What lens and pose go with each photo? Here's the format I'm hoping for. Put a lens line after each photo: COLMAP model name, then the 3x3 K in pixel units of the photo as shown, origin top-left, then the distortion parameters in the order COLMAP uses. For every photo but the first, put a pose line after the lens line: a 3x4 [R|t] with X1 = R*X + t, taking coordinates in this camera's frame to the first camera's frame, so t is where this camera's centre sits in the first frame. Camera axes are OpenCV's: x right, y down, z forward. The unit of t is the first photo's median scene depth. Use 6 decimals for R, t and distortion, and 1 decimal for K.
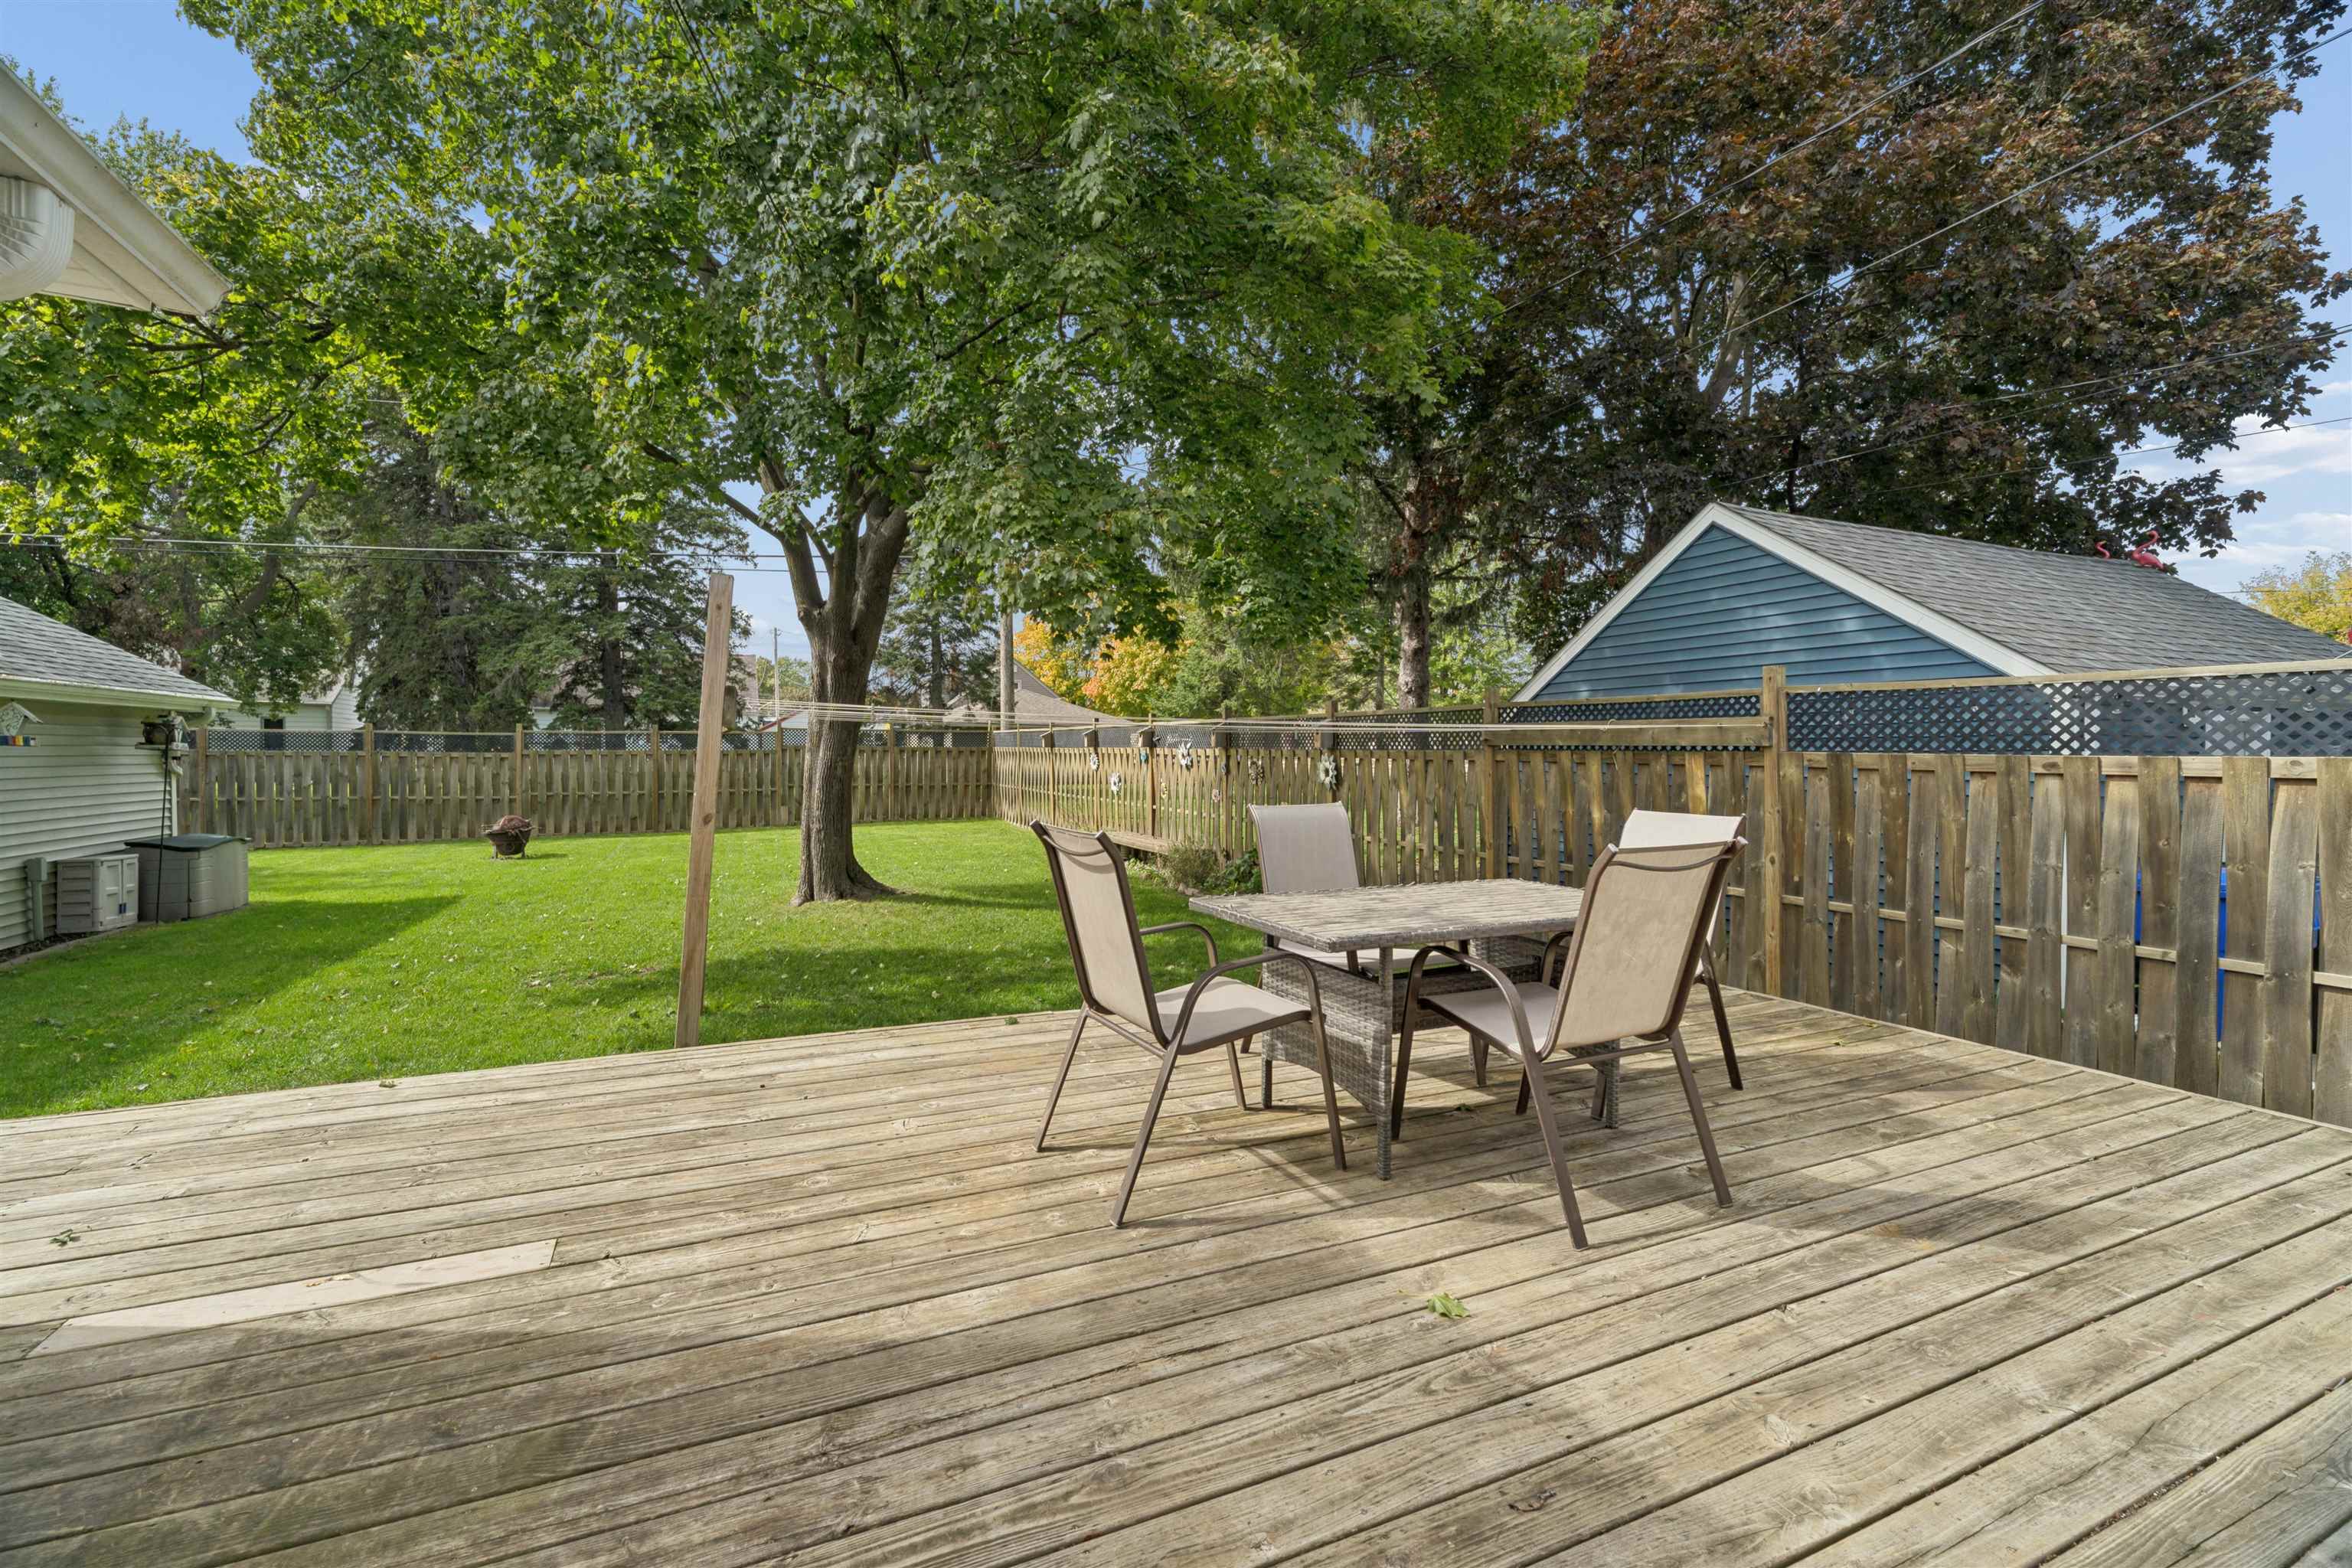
lens RADIAL K [[989.7, 0, 1163.4], [0, 989.7, 773.6], [0, 0, 1]] dist [0.000991, -0.000135]
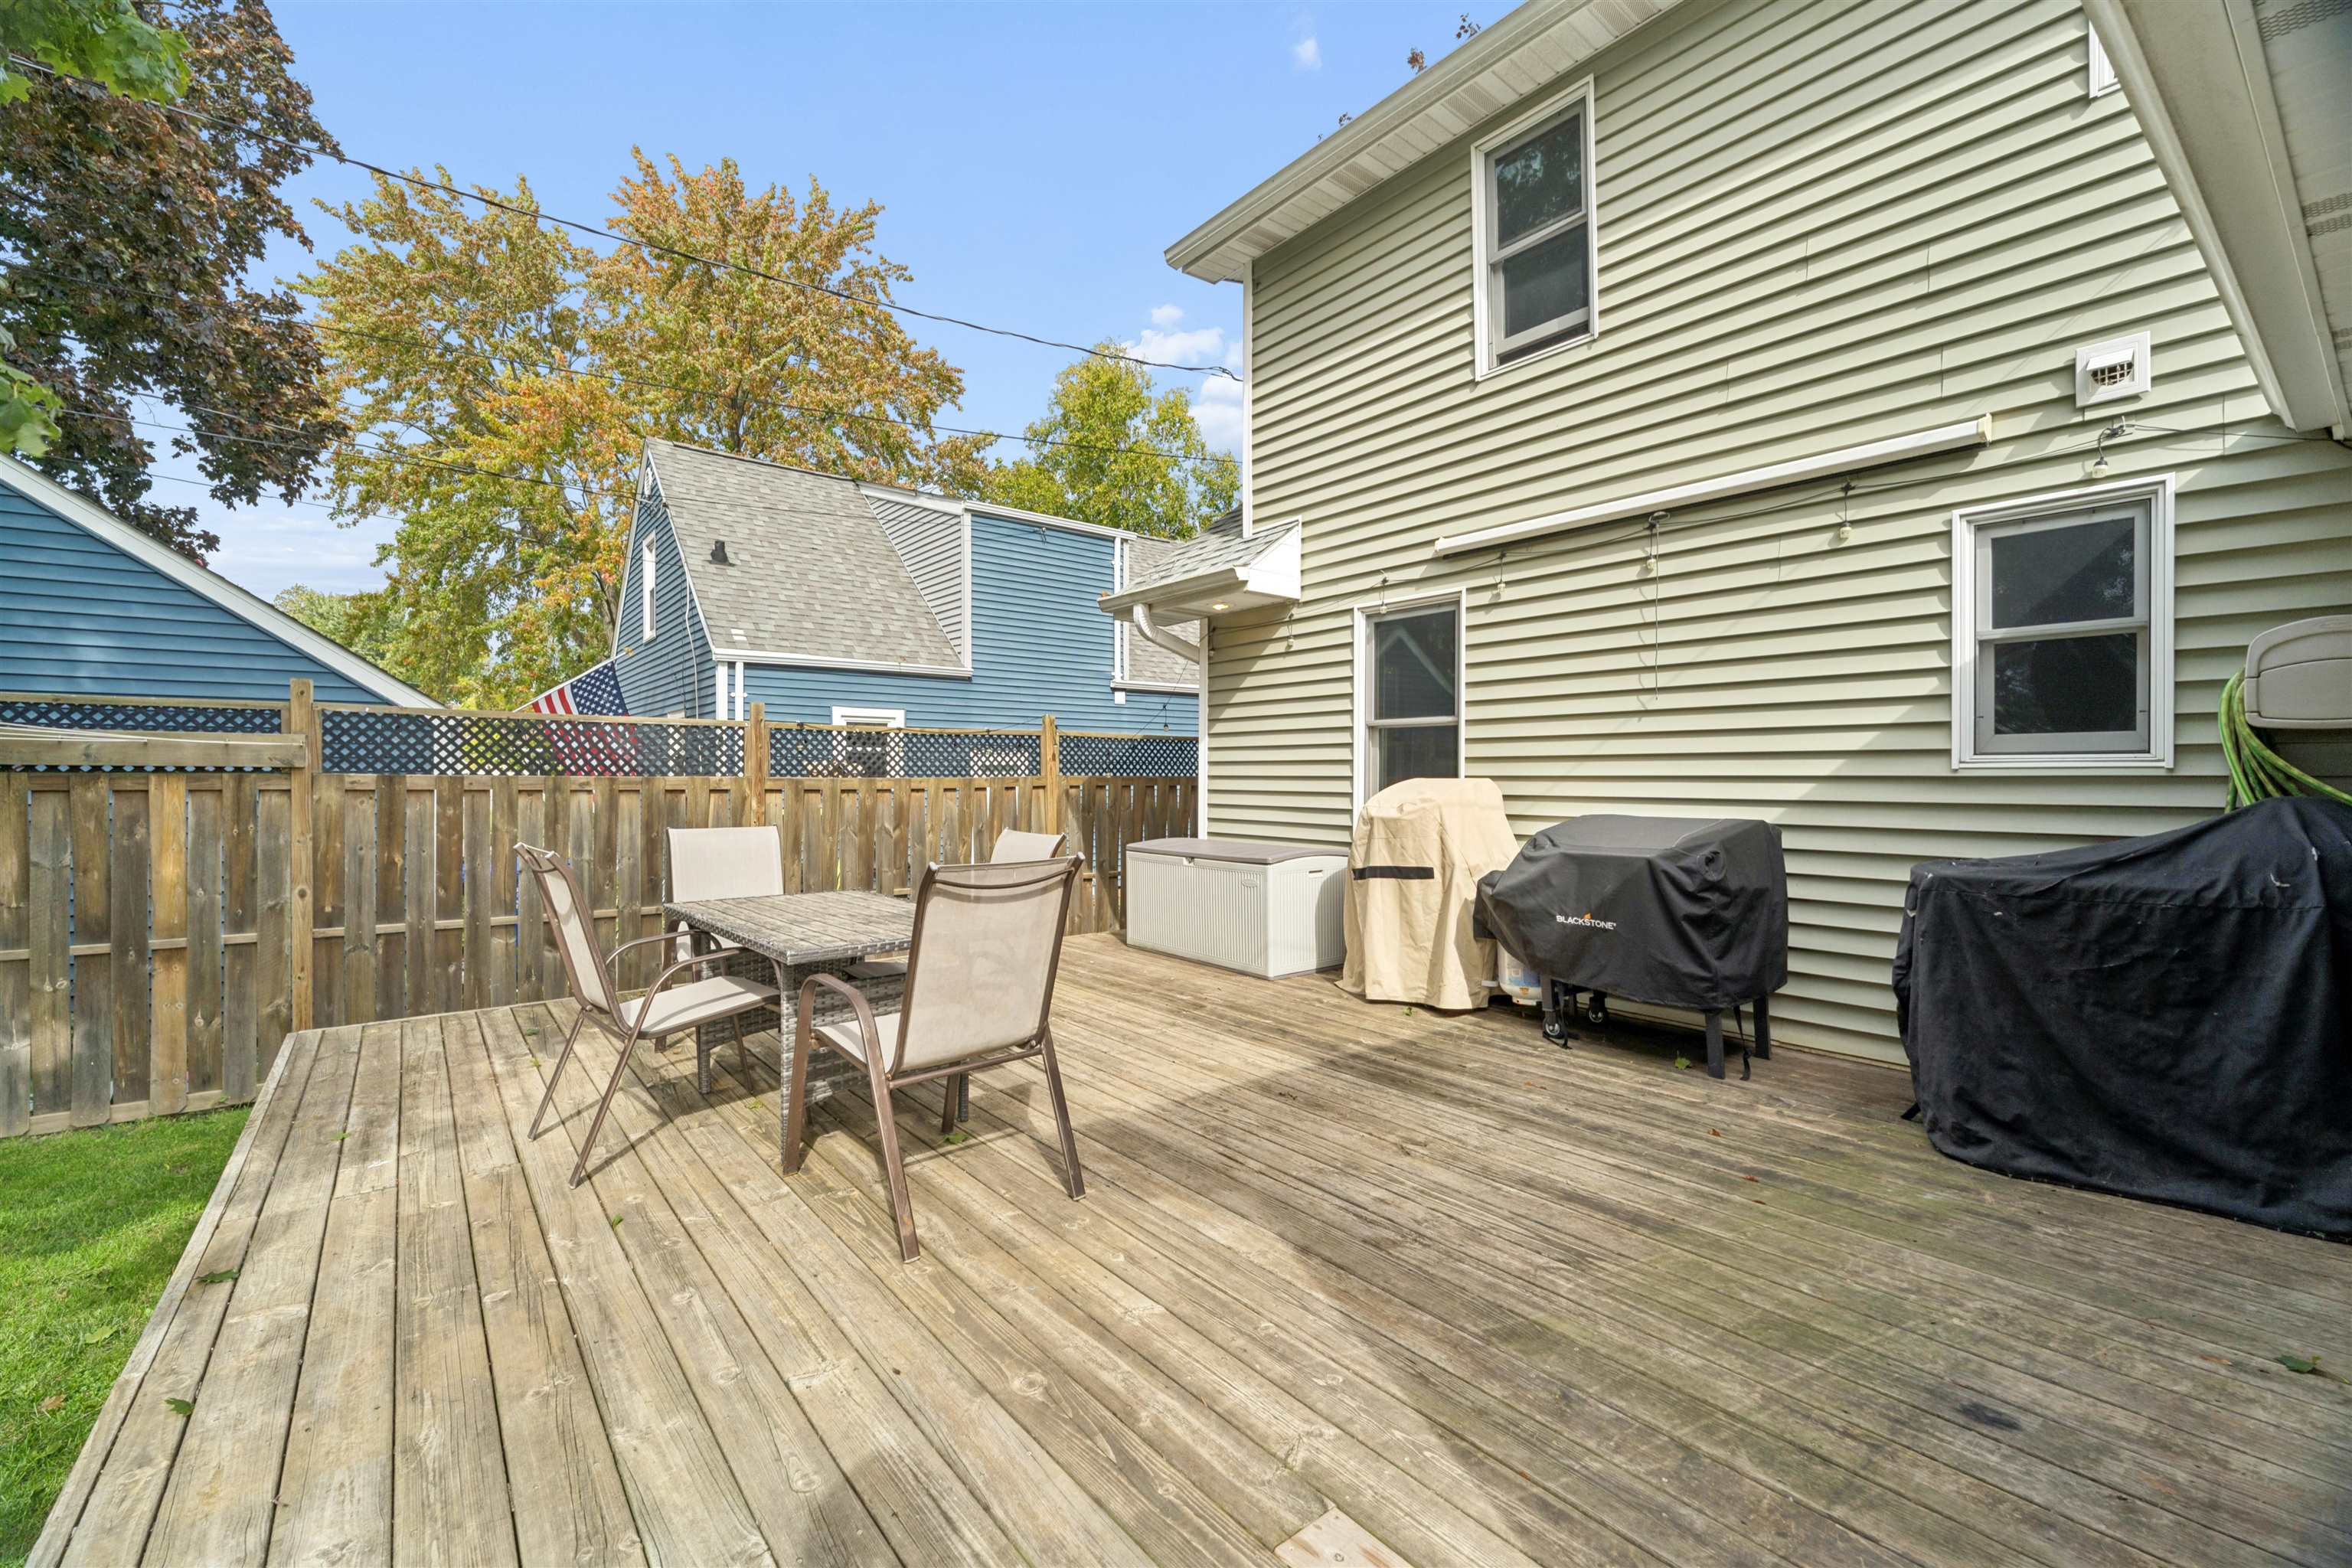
lens RADIAL K [[989.7, 0, 1163.4], [0, 989.7, 773.6], [0, 0, 1]] dist [0.000991, -0.000135]
pose [[-0.242664, -0.004023, 0.970102, -0.442852], [0.018647, 0.999787, 0.008810, -0.015155], [-0.969931, 0.020228, -0.242538, 0.442437]]
